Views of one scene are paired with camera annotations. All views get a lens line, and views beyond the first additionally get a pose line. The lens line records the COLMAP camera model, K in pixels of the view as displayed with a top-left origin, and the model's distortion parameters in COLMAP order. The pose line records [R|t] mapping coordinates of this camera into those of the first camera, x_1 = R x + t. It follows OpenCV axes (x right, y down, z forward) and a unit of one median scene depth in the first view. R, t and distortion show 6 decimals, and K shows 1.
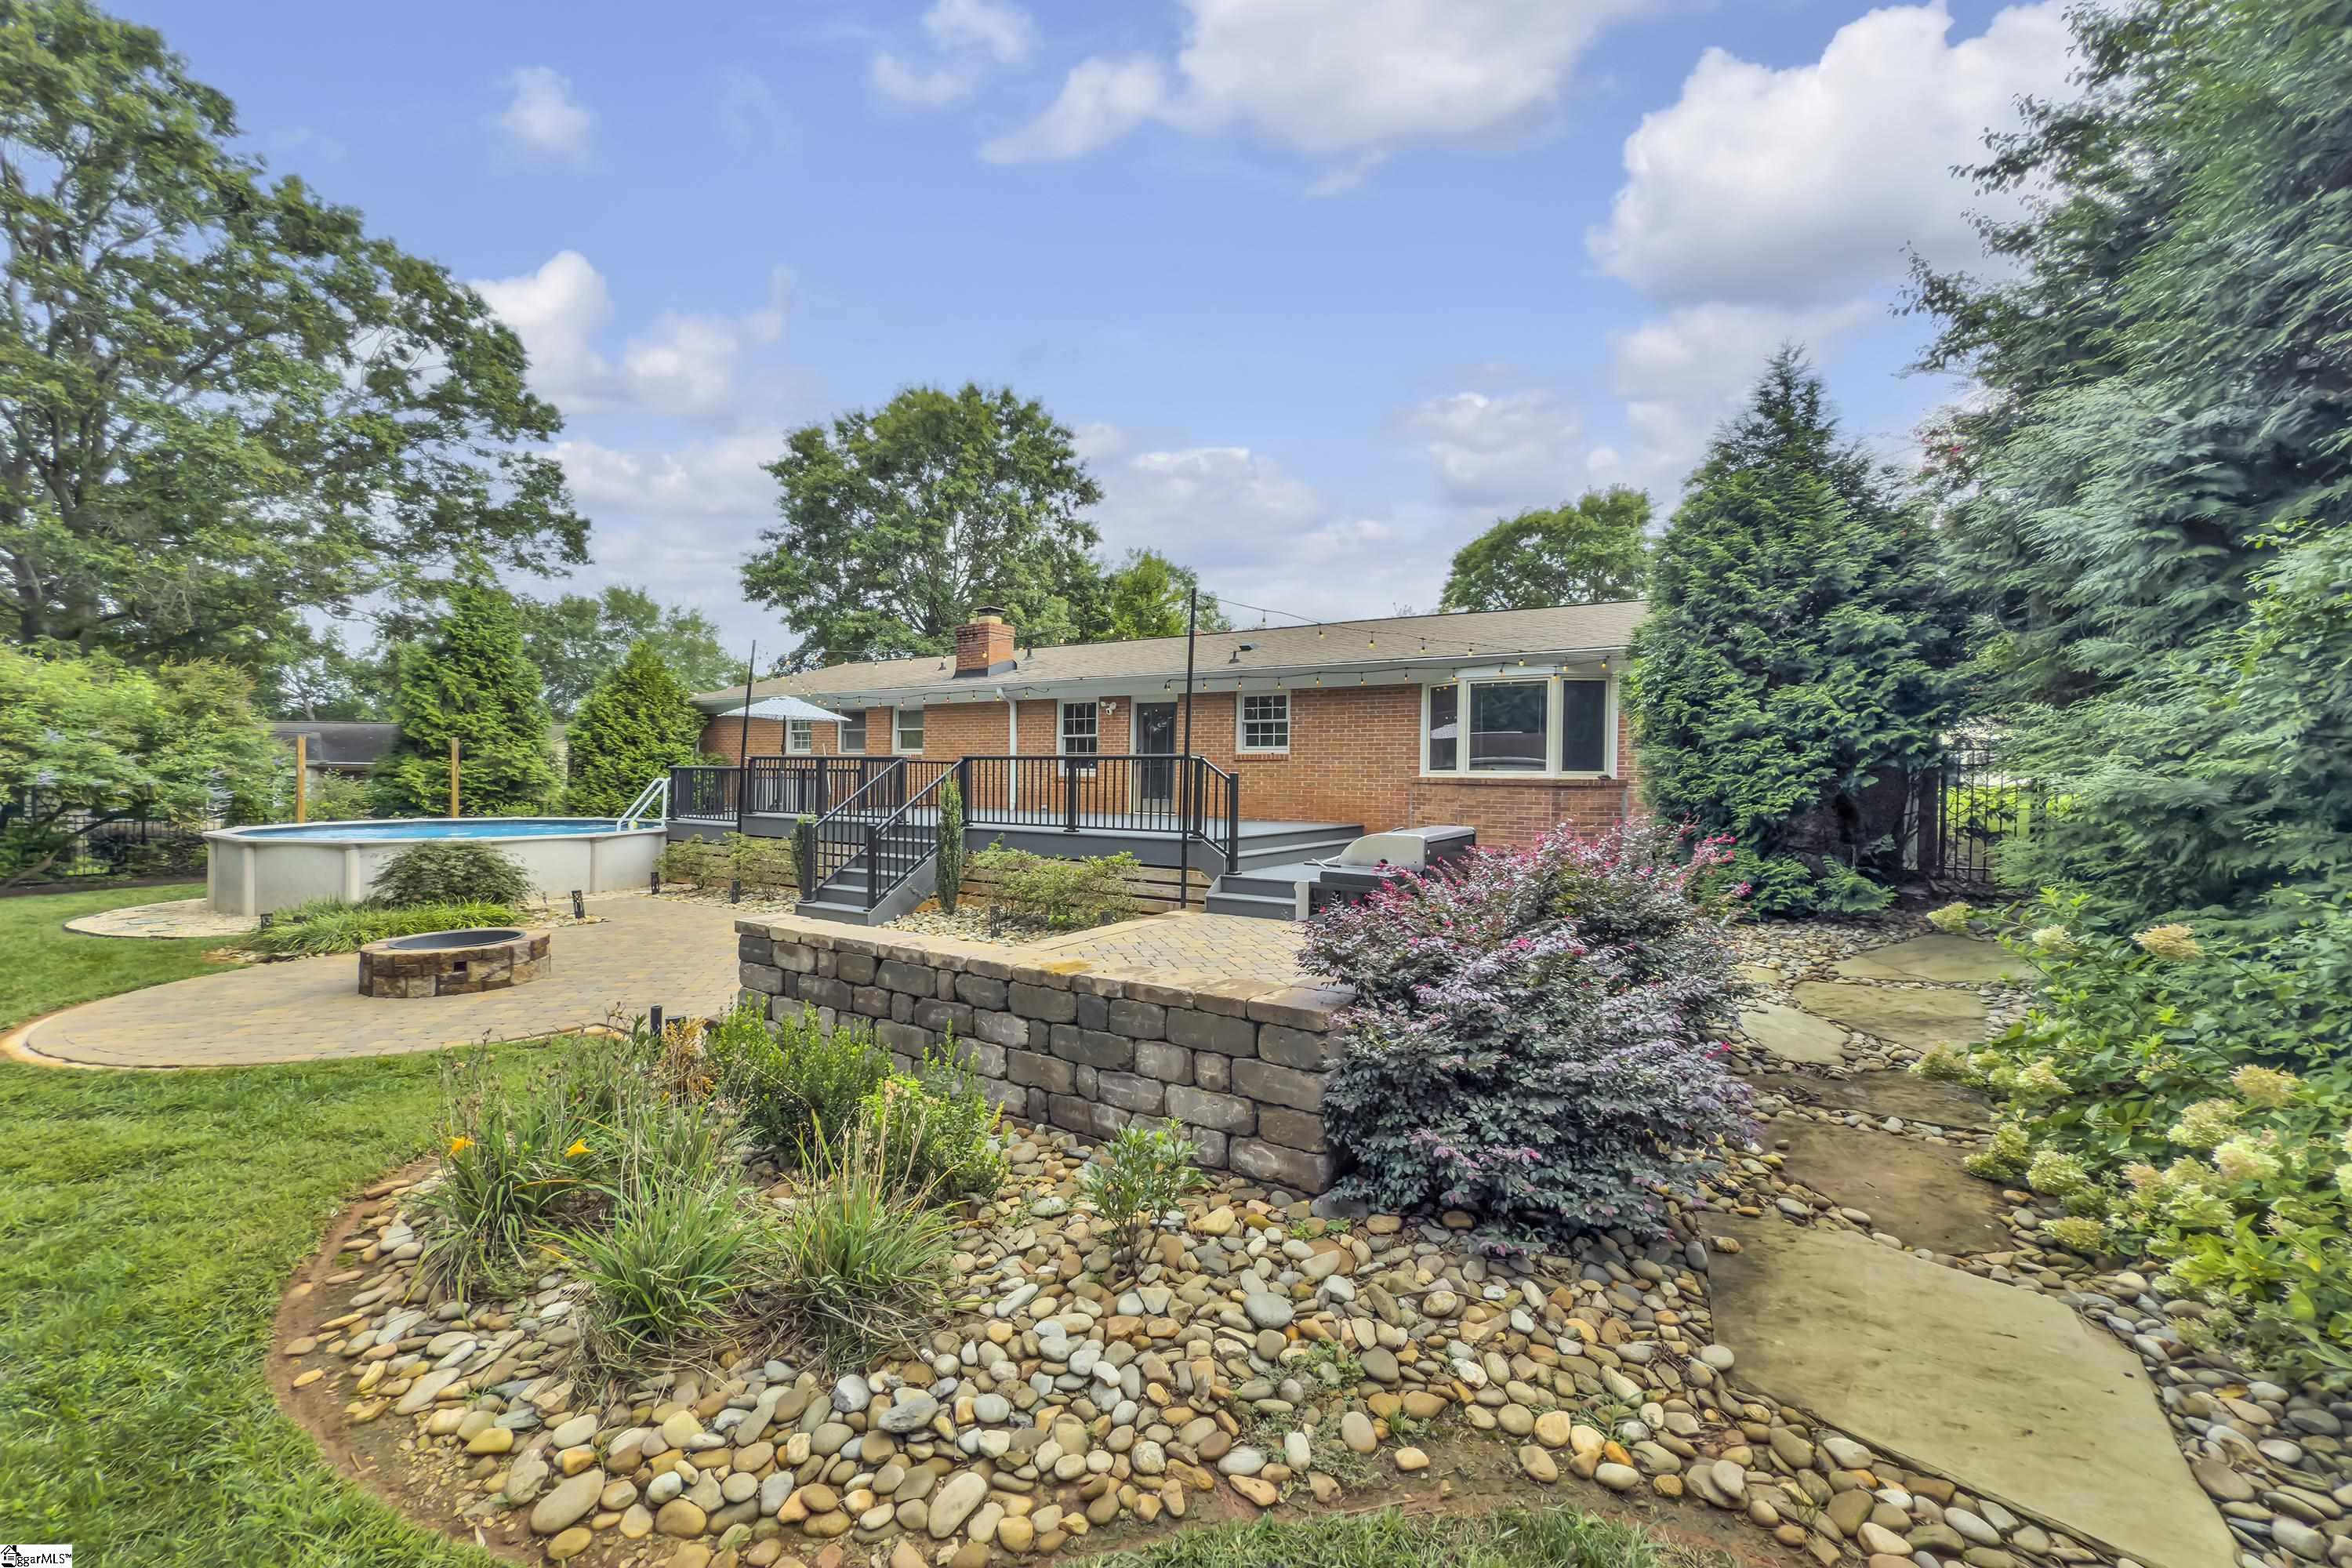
lens RADIAL K [[935.3, 0, 1182.3], [0, 935.3, 786.8], [0, 0, 1]] dist [-0.000998, 0.000492]
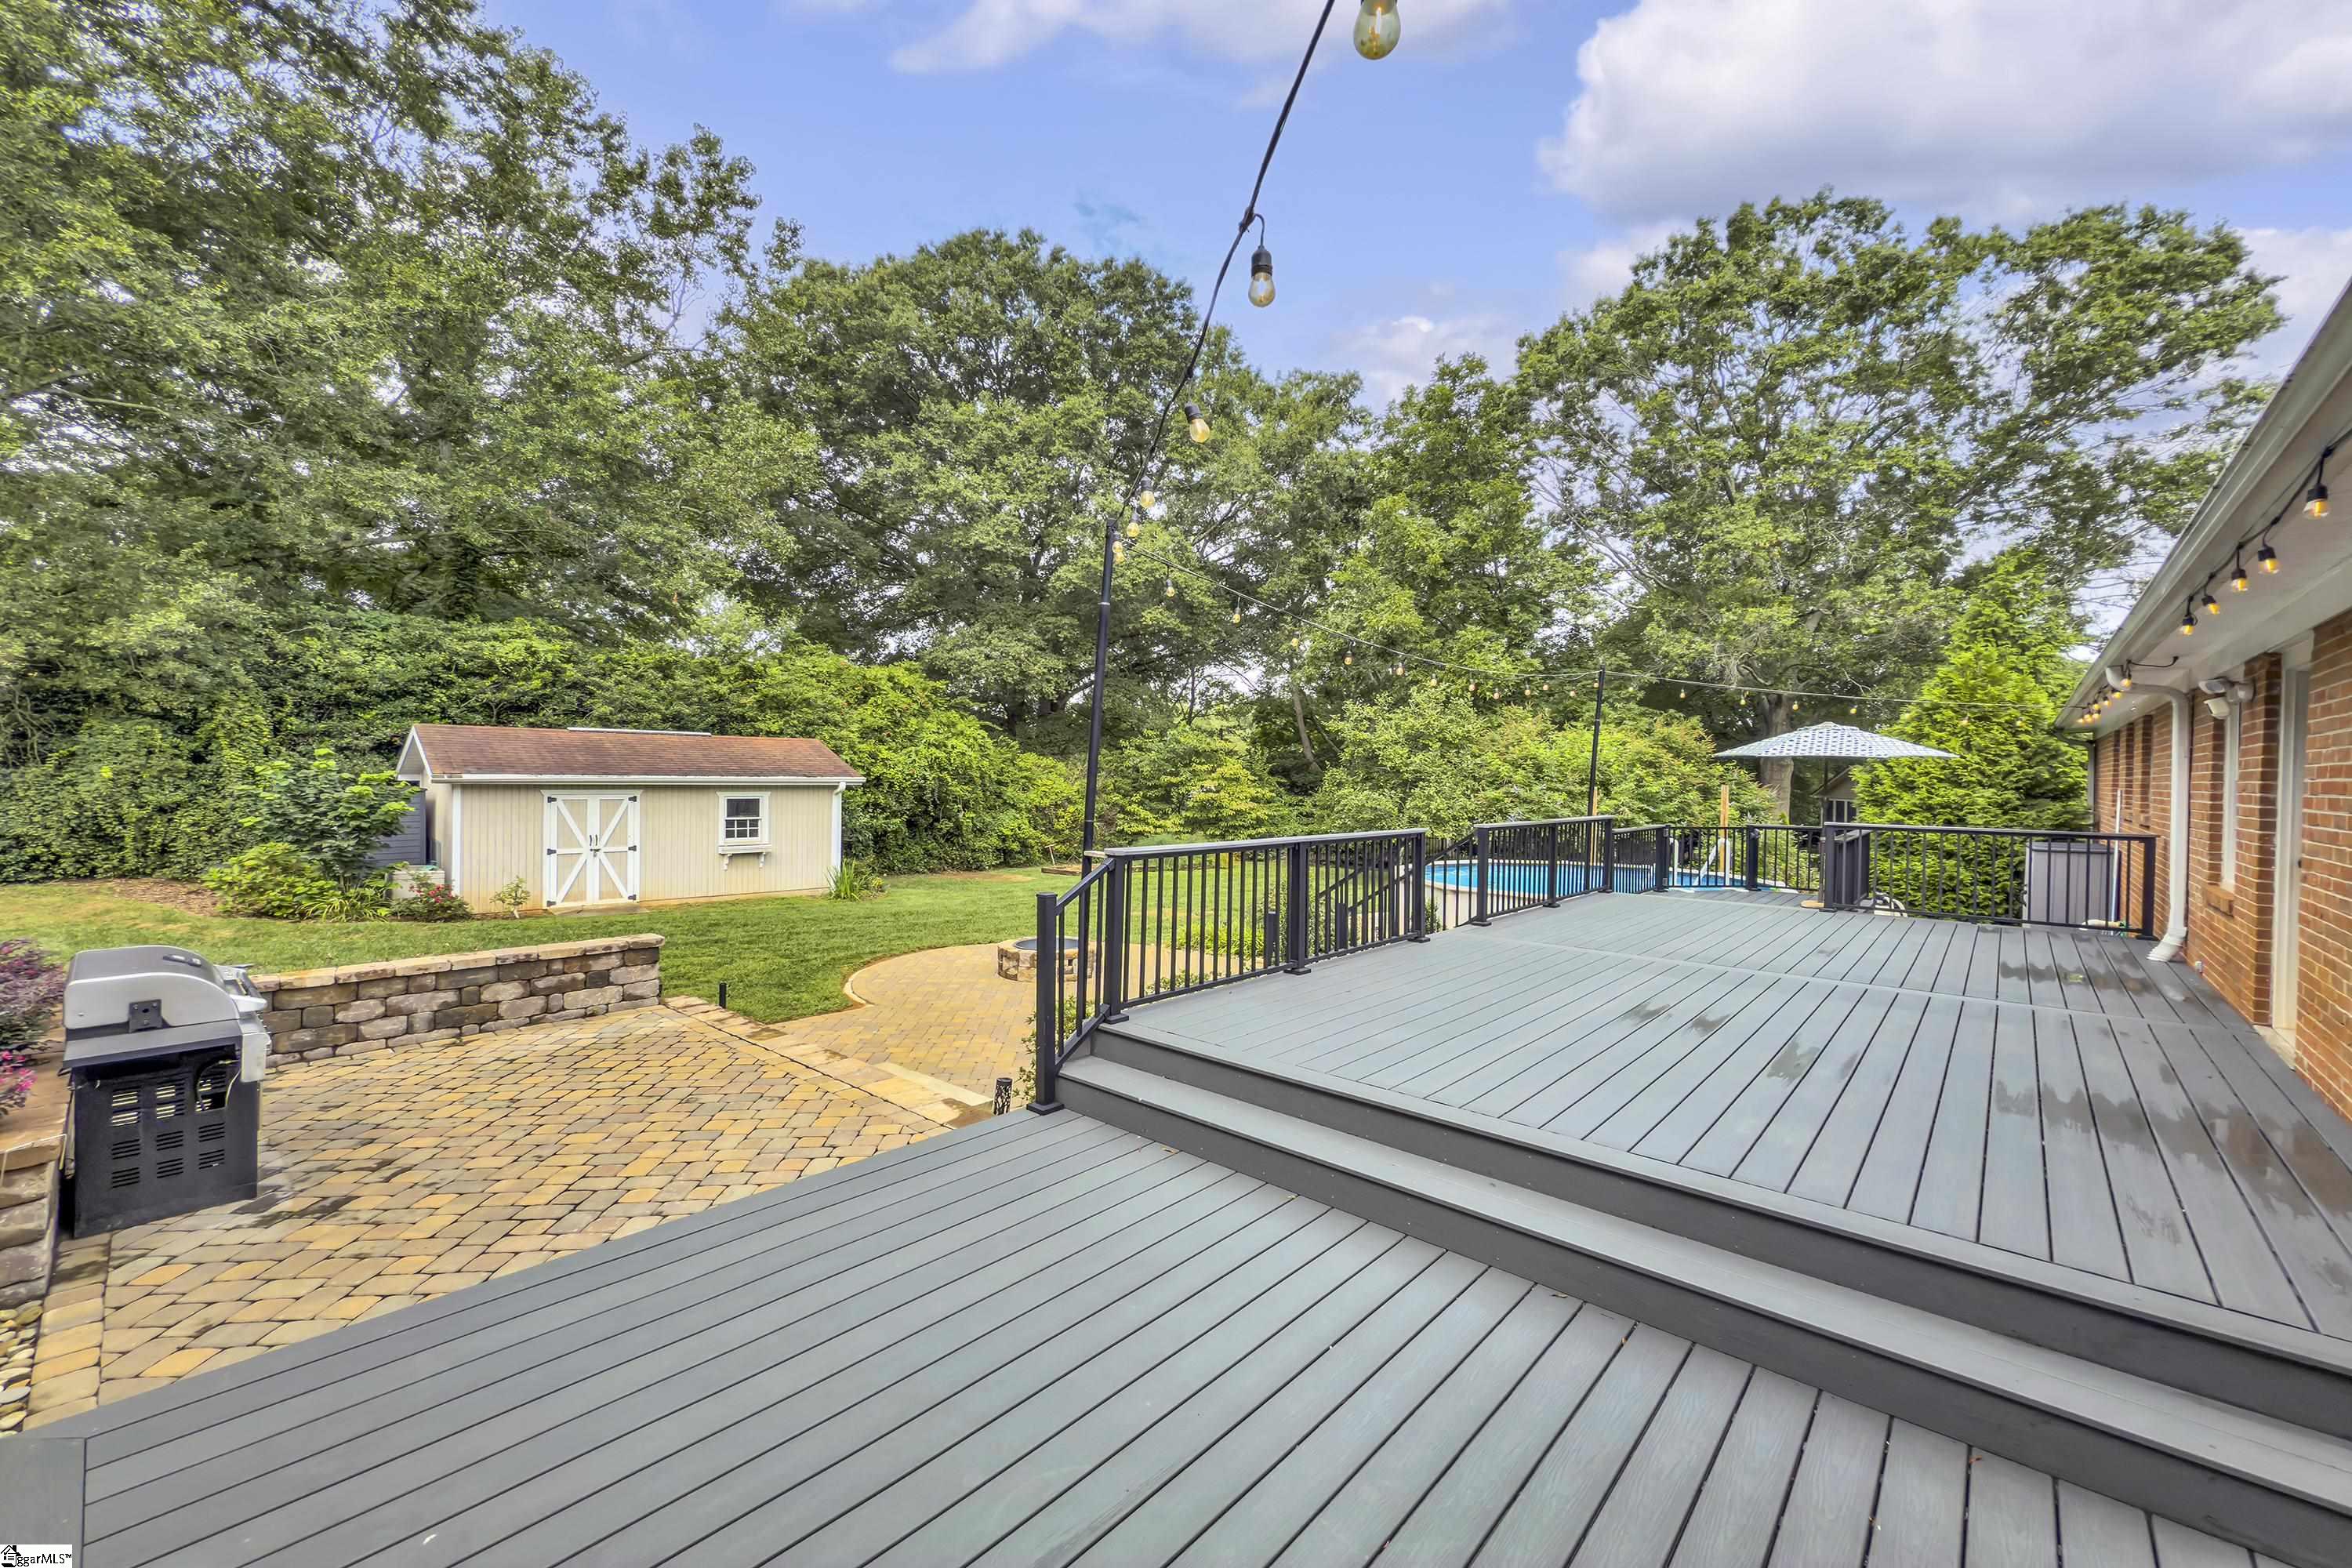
lens RADIAL K [[935.3, 0, 1181.2], [0, 935.3, 781.6], [0, 0, 1]] dist [-0.000998, 0.000492]
pose [[-0.154749, -0.009868, -0.987905, 0.287778], [-0.025935, 0.999646, -0.005923, -0.039223], [0.987613, 0.024705, -0.154950, 0.640667]]
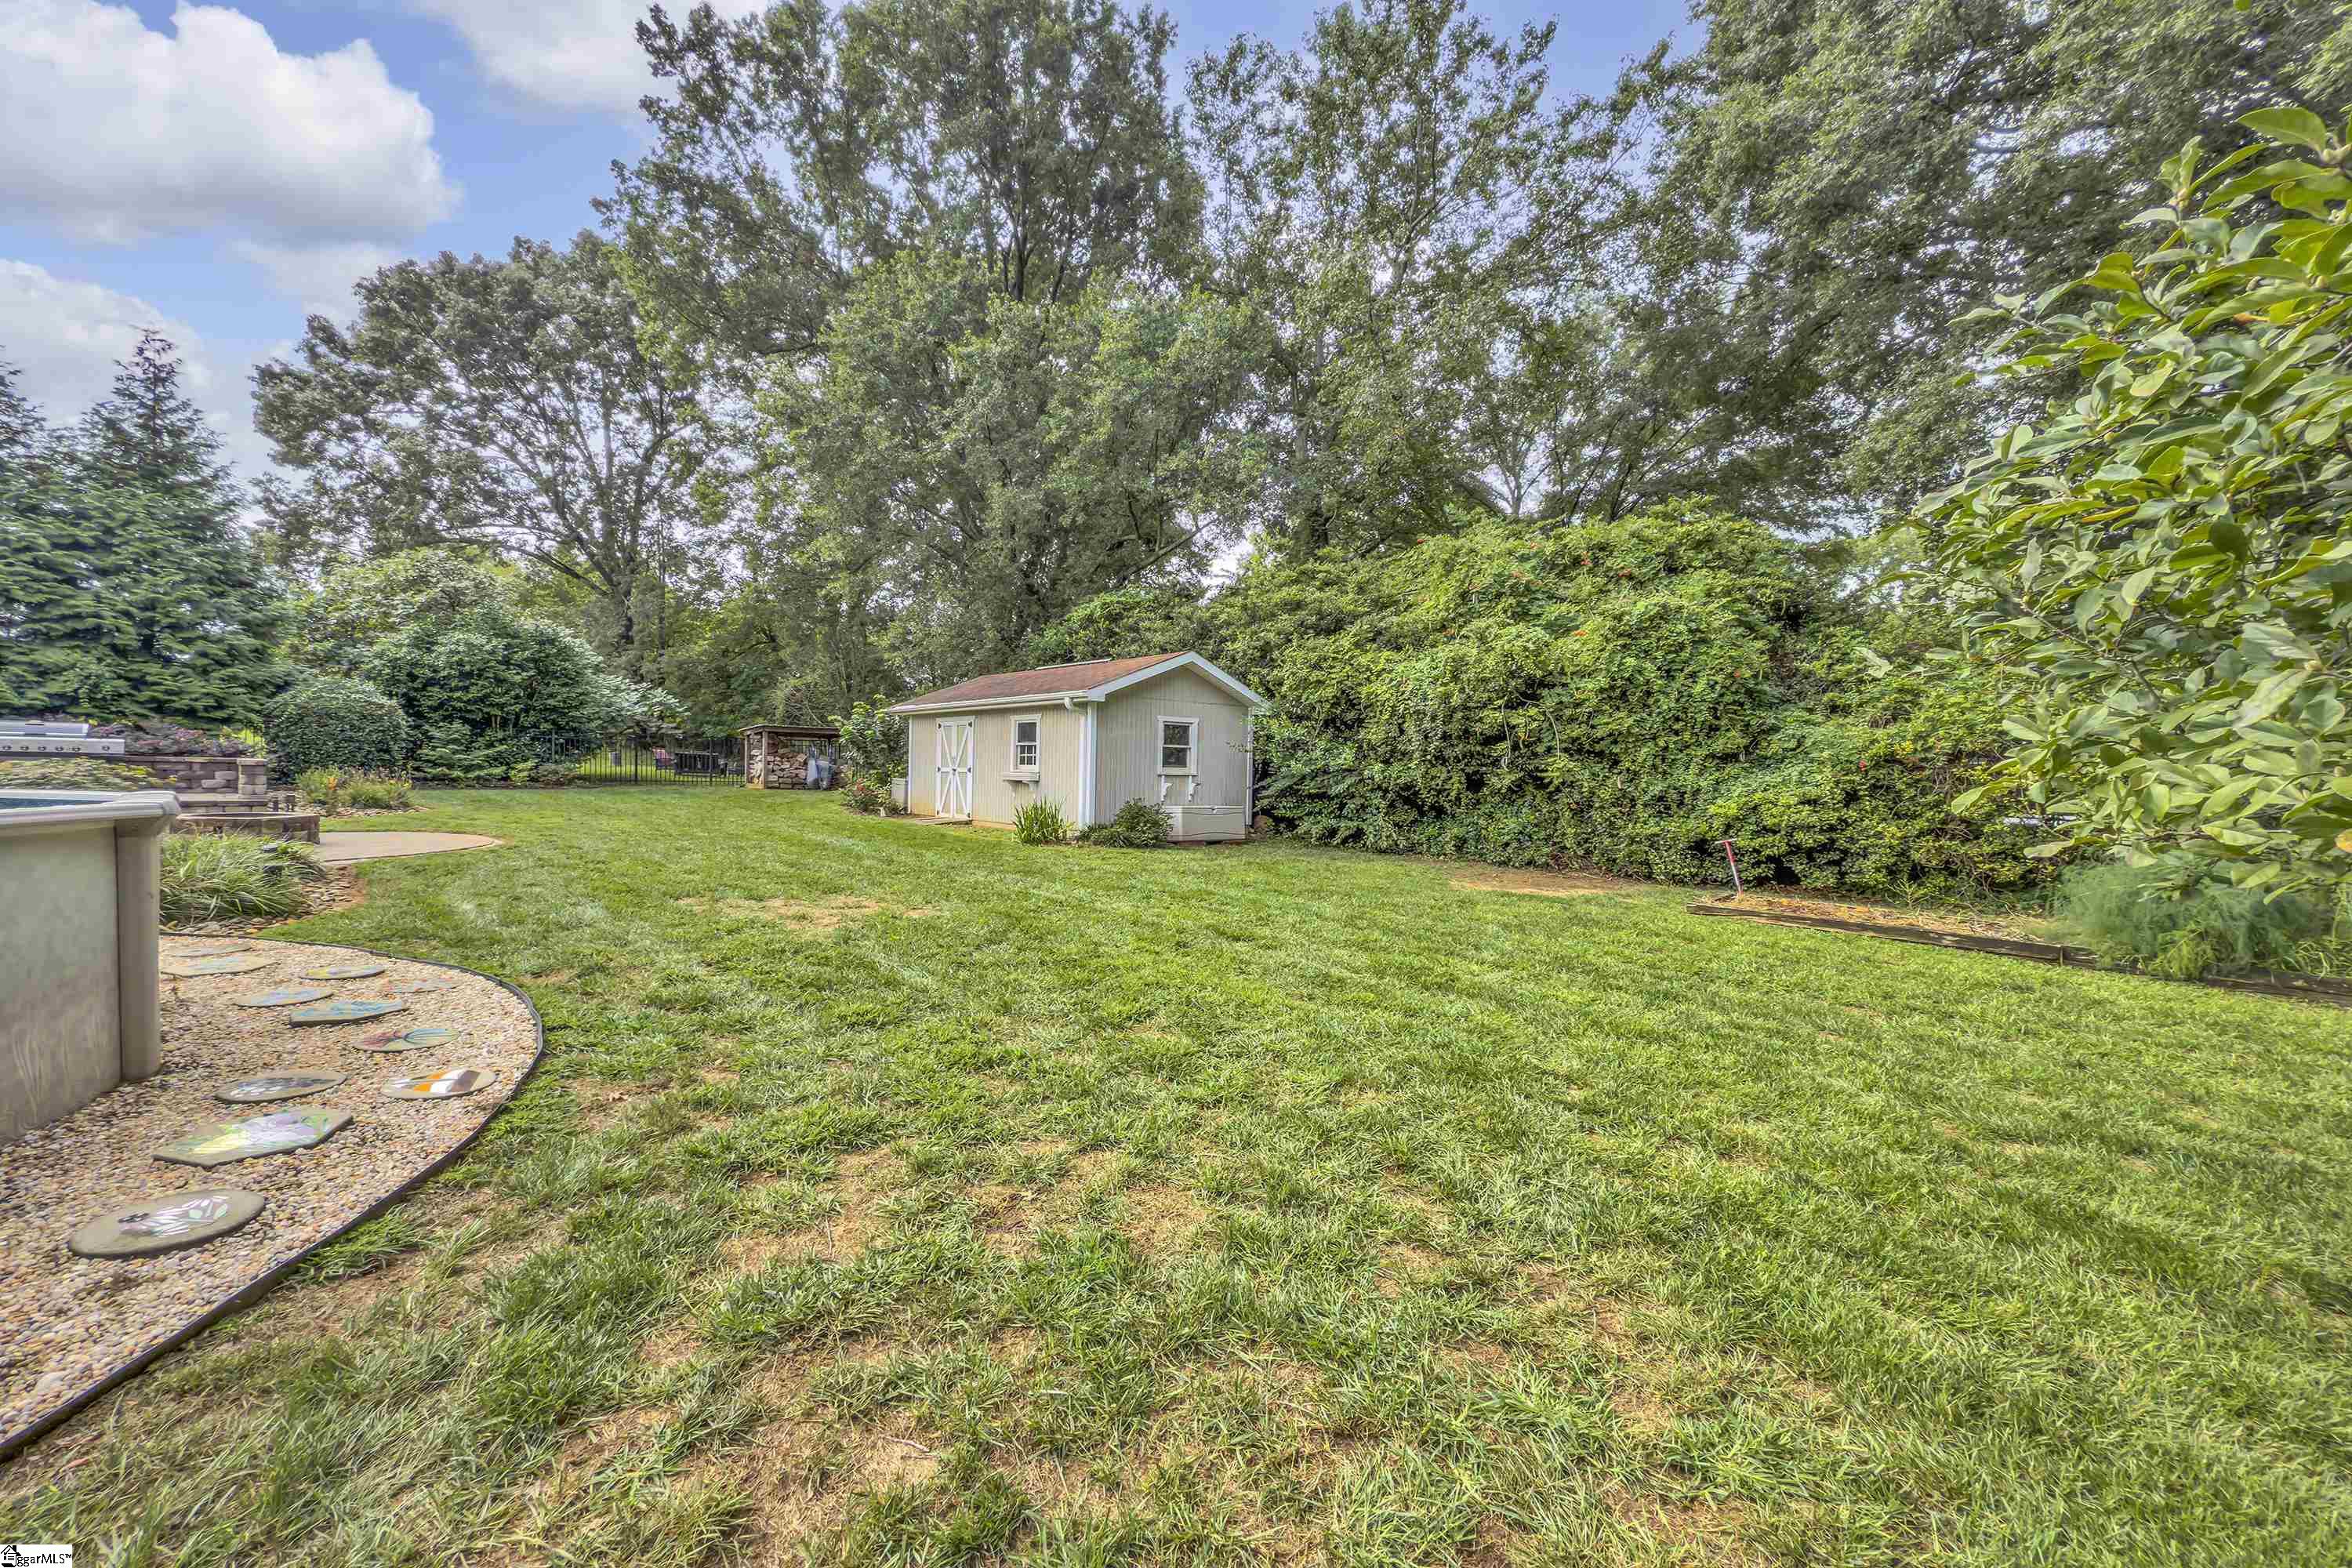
lens RADIAL K [[935.3, 0, 1177.9], [0, 935.3, 787.4], [0, 0, 1]] dist [-0.000998, 0.000492]
pose [[-0.978625, -0.032354, 0.203091, -1.064016], [-0.026206, 0.999115, 0.032889, 0.019601], [-0.203975, 0.026864, -0.978607, 0.919299]]
